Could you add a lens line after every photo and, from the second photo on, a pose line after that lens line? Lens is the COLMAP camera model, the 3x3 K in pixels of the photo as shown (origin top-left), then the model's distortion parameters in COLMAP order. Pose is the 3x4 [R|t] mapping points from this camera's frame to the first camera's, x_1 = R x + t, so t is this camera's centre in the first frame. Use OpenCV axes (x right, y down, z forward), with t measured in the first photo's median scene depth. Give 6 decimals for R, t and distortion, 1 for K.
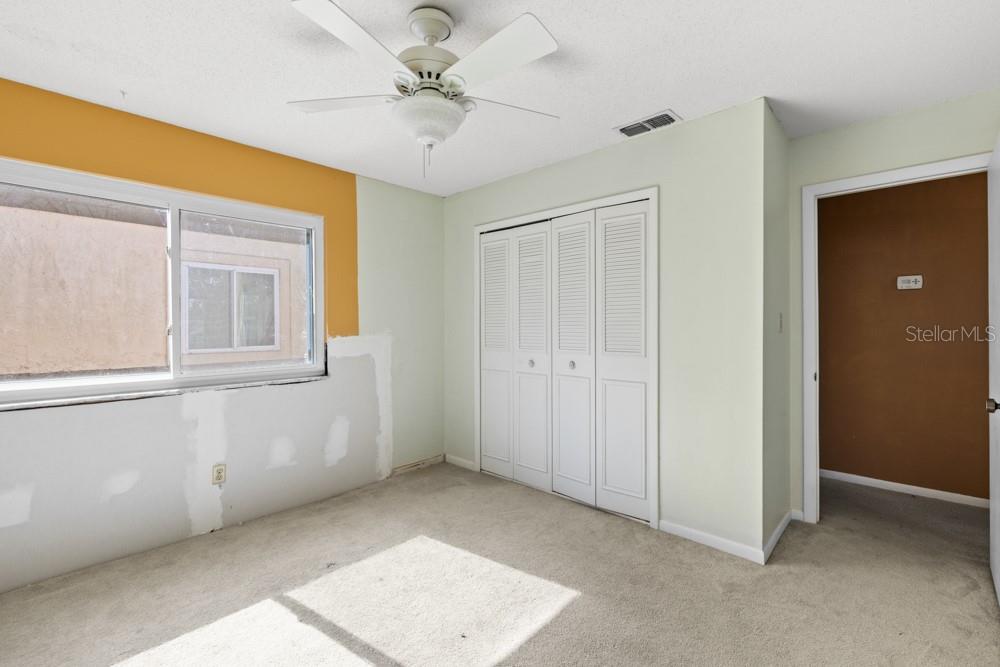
lens RADIAL K [[431.7, 0, 500.6], [0, 431.7, 326.4], [0, 0, 1]] dist [0.018034, 0.000364]
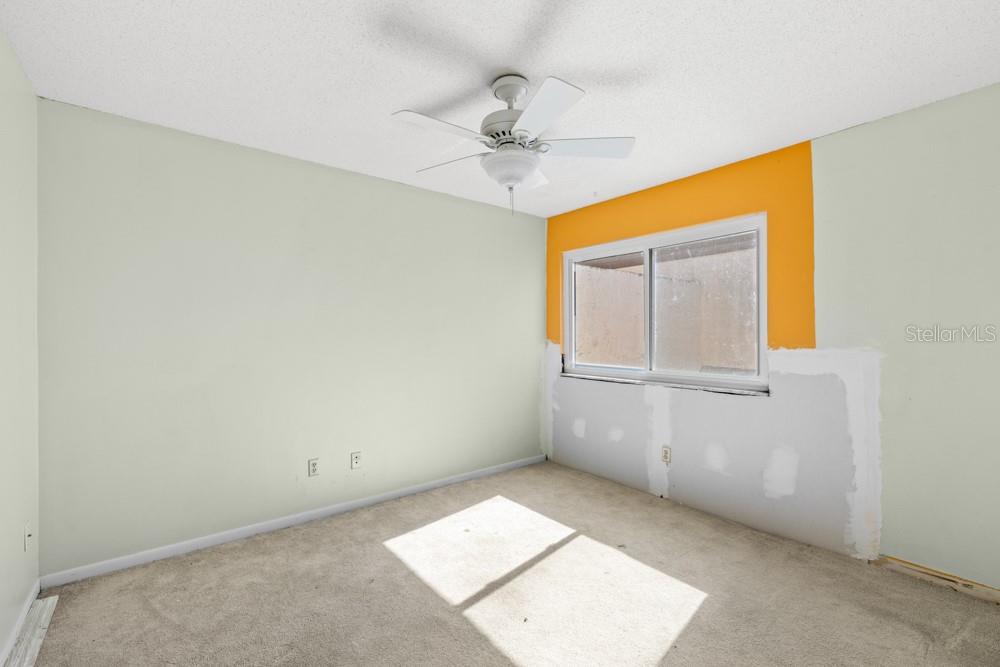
lens RADIAL K [[431.7, 0, 500.7], [0, 431.7, 335.8], [0, 0, 1]] dist [0.018034, 0.000364]
pose [[-0.111425, 0.009243, -0.993730, 0.584992], [-0.001105, 0.999955, 0.009425, -0.009381], [0.993772, 0.002148, -0.111409, 0.618084]]
